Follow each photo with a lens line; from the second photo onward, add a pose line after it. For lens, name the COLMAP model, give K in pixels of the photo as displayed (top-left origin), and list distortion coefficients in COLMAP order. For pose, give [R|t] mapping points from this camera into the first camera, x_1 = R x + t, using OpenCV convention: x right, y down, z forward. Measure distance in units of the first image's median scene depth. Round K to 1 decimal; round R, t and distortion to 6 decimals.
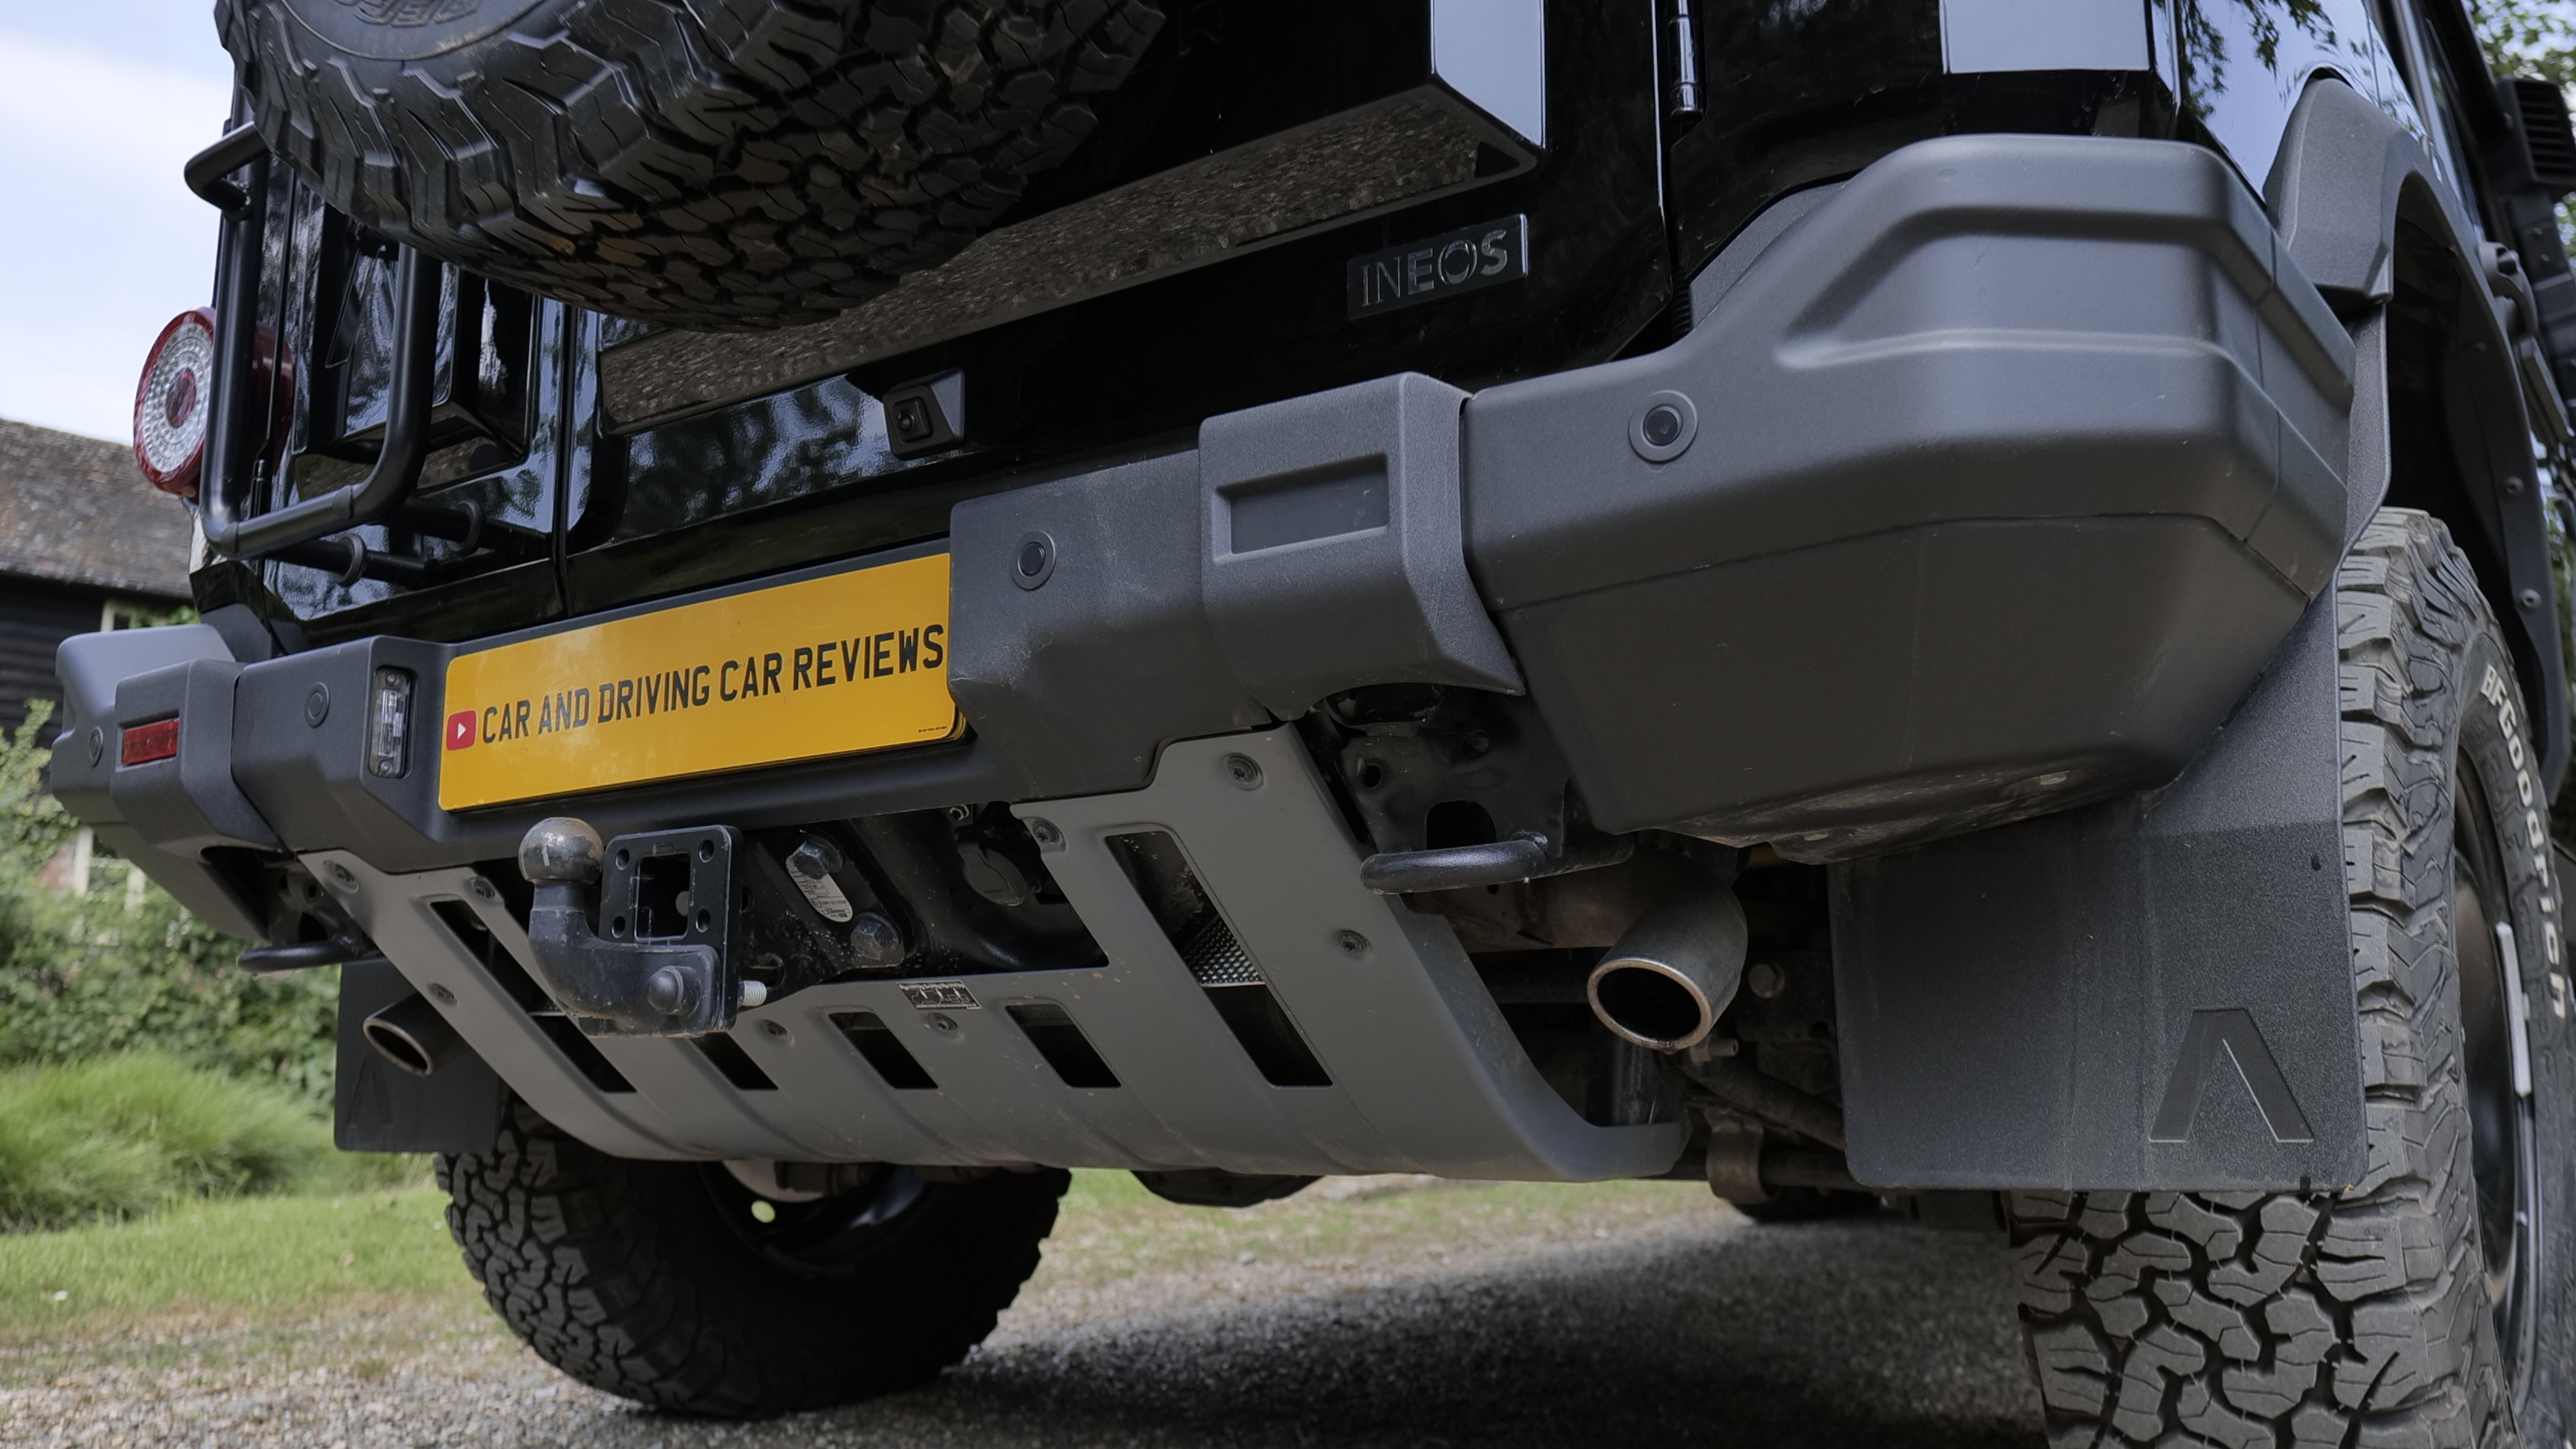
lens RADIAL K [[2124.2, 0, 1331.9], [0, 2124.2, 733.1], [0, 0, 1]] dist [0.003427, -0.000455]
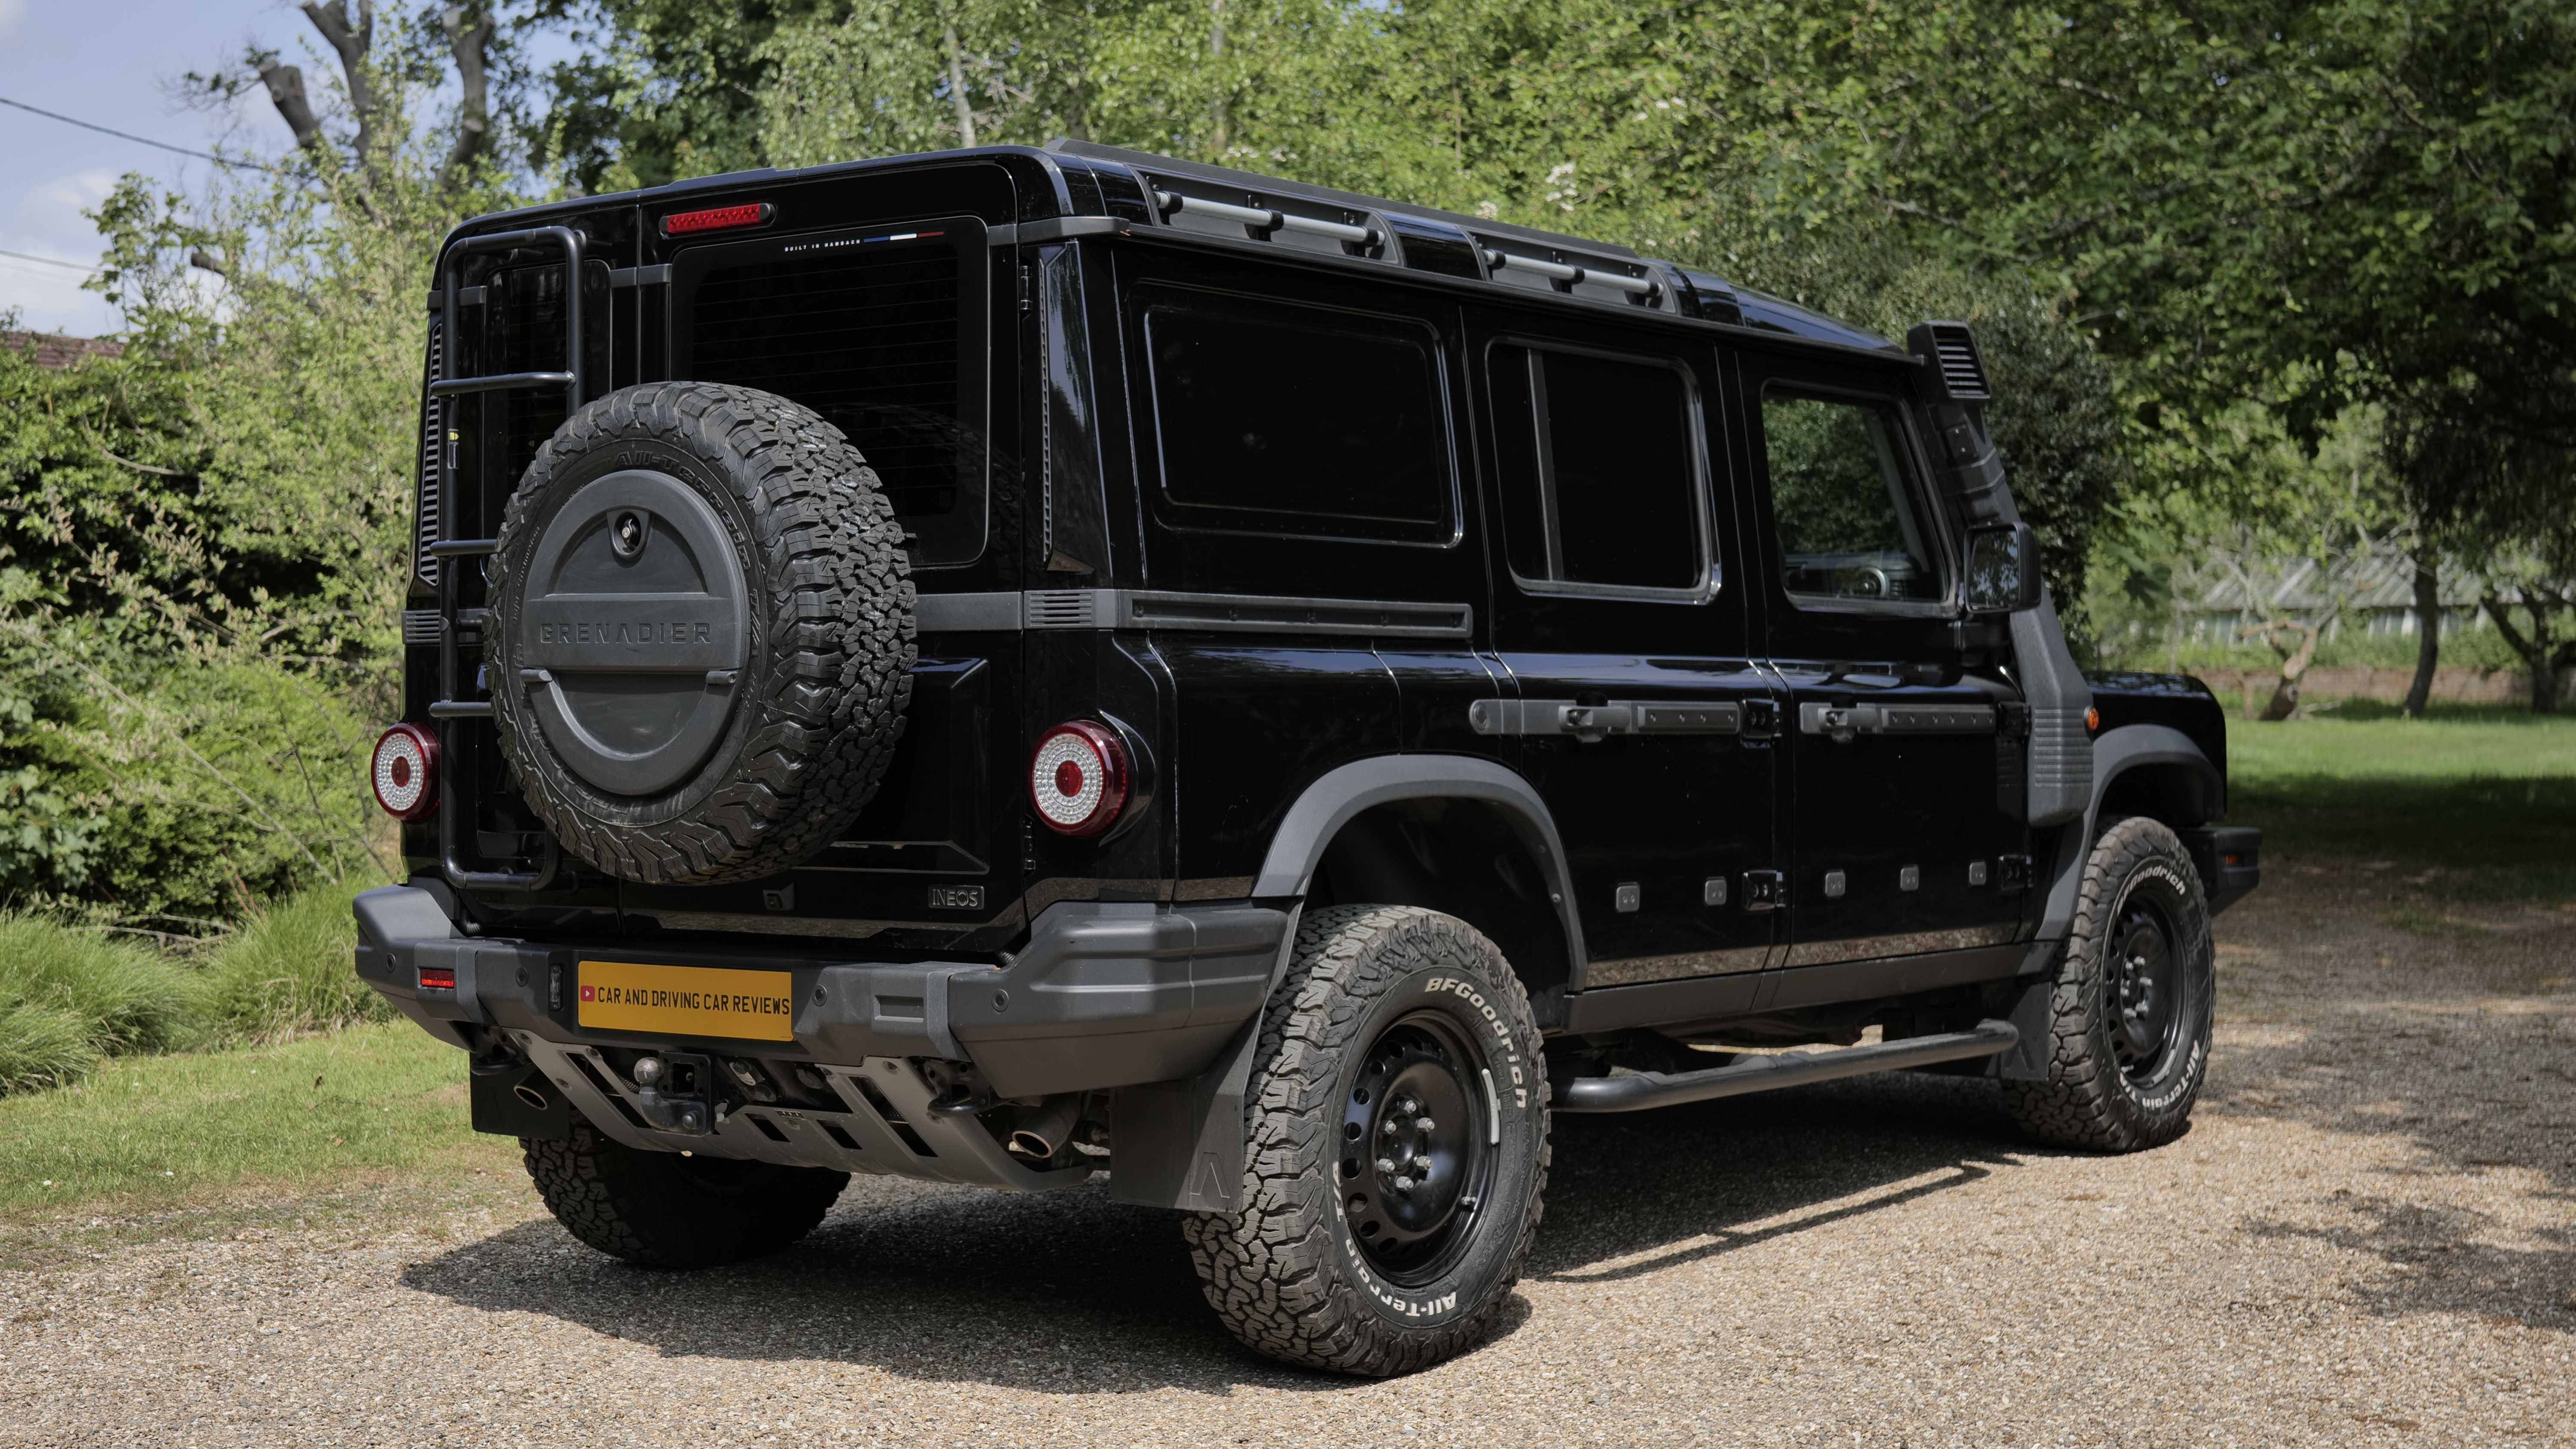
lens RADIAL K [[3624.4, 0, 1288.0], [0, 3624.4, 724.5], [0, 0, 1]] dist [-0.017178, -0.128099]
pose [[0.999235, 0.006347, -0.038600, 0.623713], [0.000168, 0.986047, 0.166467, -1.149260], [0.039118, -0.166347, 0.985291, -3.440291]]
